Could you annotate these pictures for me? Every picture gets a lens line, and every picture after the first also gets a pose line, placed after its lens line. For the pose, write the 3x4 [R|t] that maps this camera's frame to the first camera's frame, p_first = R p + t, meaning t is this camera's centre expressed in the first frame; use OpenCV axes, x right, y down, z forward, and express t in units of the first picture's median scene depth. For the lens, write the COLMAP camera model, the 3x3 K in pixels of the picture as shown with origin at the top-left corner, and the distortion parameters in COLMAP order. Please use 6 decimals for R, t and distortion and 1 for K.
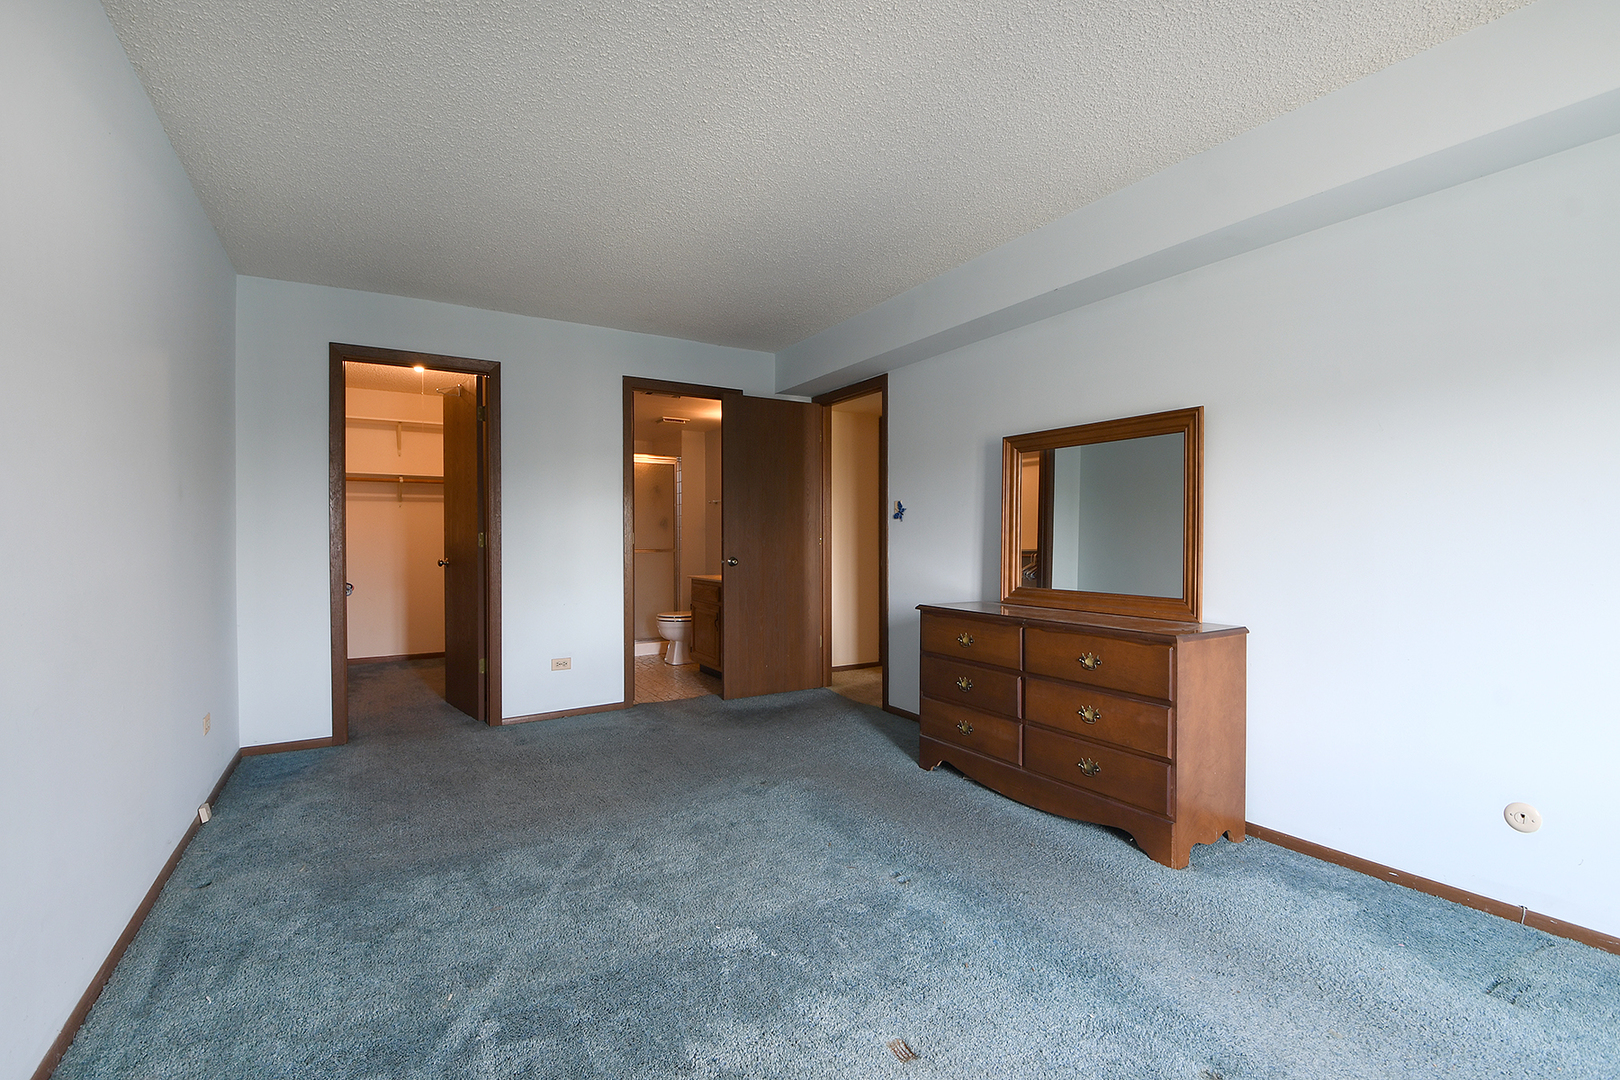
lens RADIAL K [[713.6, 0, 796.2], [0, 713.6, 540.6], [0, 0, 1]] dist [0.028863, -0.044052]
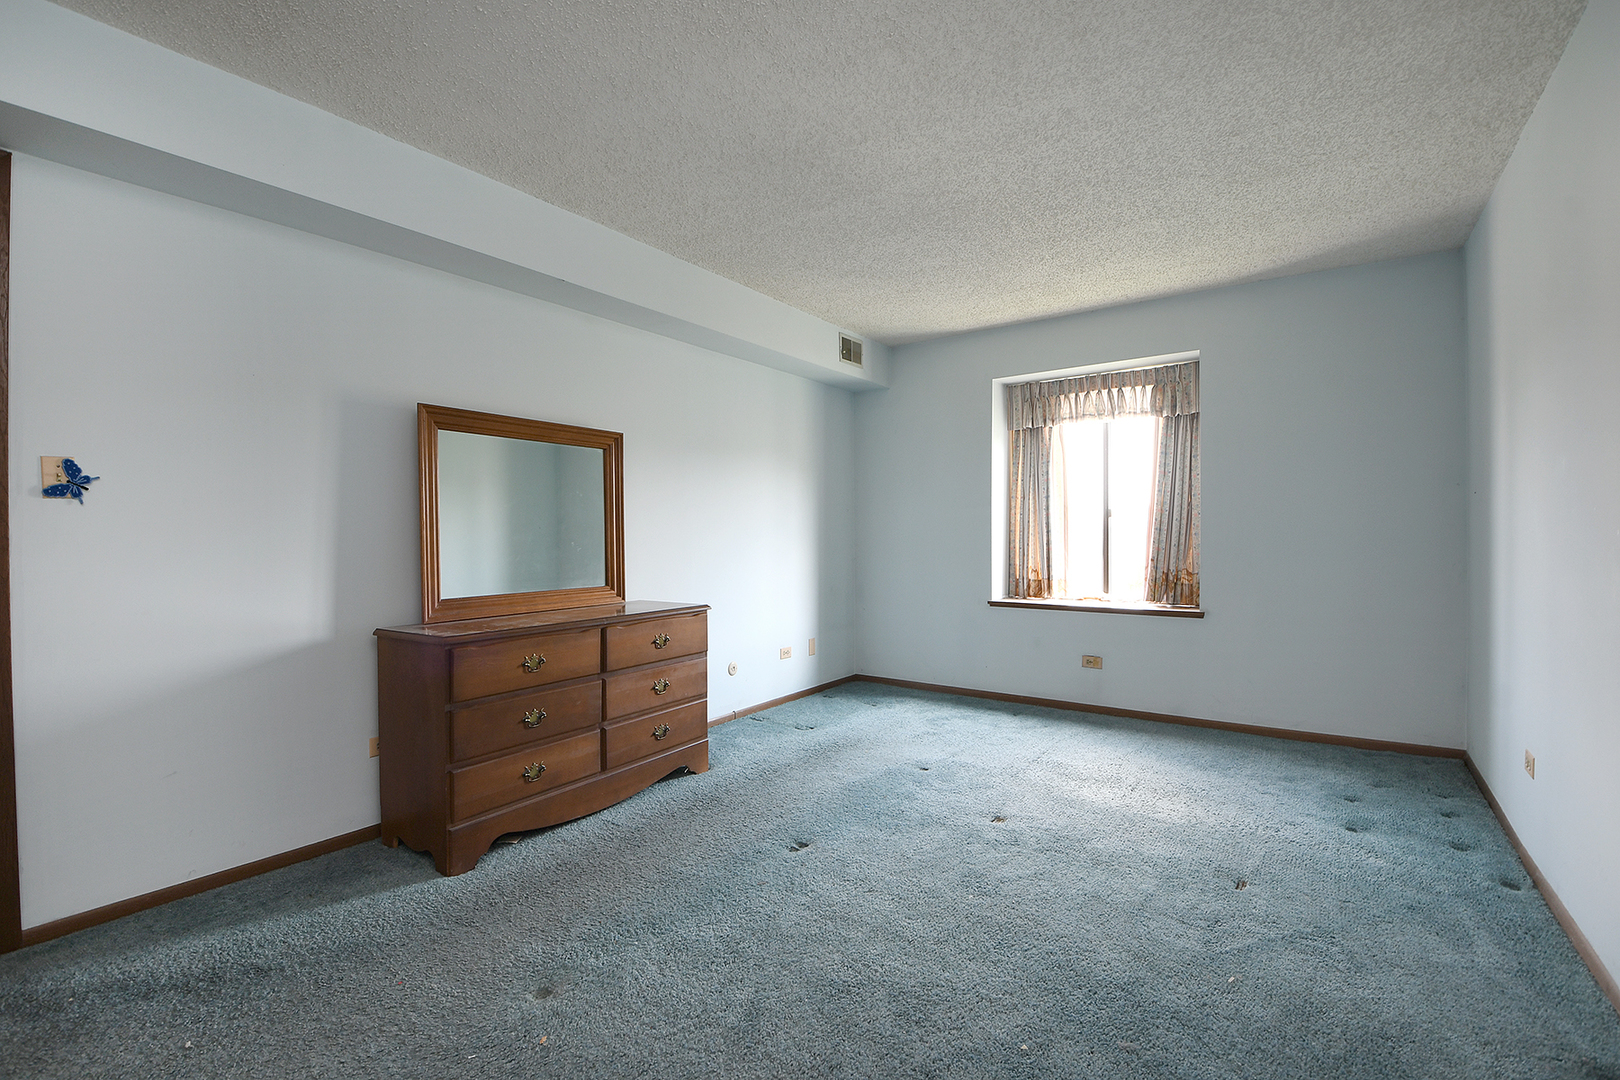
lens RADIAL K [[713.6, 0, 796.2], [0, 713.6, 540.6], [0, 0, 1]] dist [0.028863, -0.044052]
pose [[-0.409139, -0.001799, 0.912470, -0.663945], [0.013184, 0.999882, 0.007882, -0.001492], [-0.912377, 0.015255, -0.409067, 1.131091]]
